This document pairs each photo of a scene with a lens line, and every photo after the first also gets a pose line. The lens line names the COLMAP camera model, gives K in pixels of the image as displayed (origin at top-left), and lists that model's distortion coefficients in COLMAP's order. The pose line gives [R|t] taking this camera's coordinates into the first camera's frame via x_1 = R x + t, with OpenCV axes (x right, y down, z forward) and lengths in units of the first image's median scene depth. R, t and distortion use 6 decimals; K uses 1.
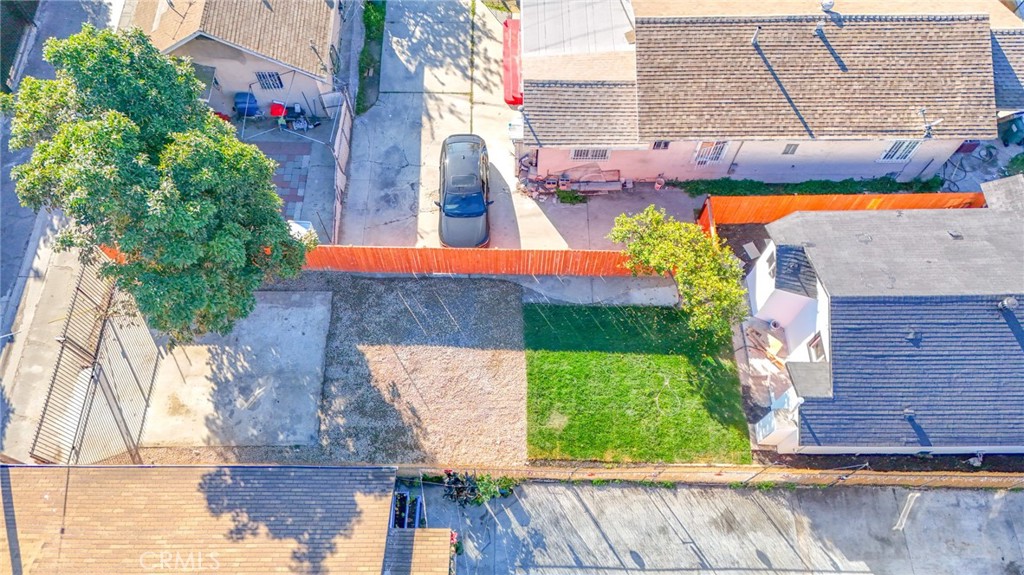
lens RADIAL K [[753.6, 0, 509.8], [0, 753.6, 286.8], [0, 0, 1]] dist [0.078189, -0.070112]
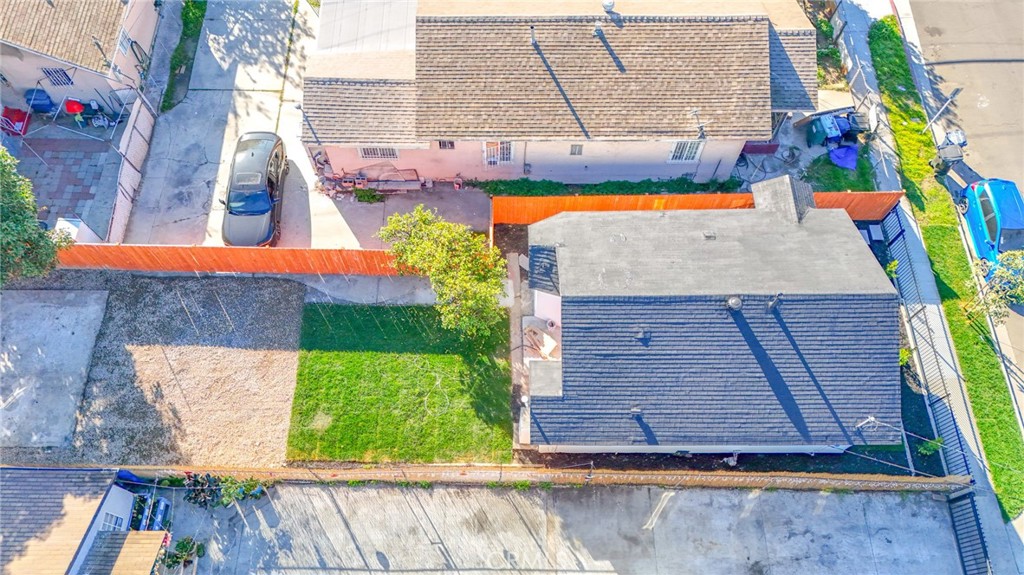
lens RADIAL K [[753.6, 0, 513.1], [0, 753.6, 286.7], [0, 0, 1]] dist [0.078189, -0.070112]
pose [[0.999997, 0.001973, -0.001661, 0.304971], [-0.001976, 0.999996, -0.001780, 0.001984], [0.001657, 0.001783, 0.999997, 0.005197]]
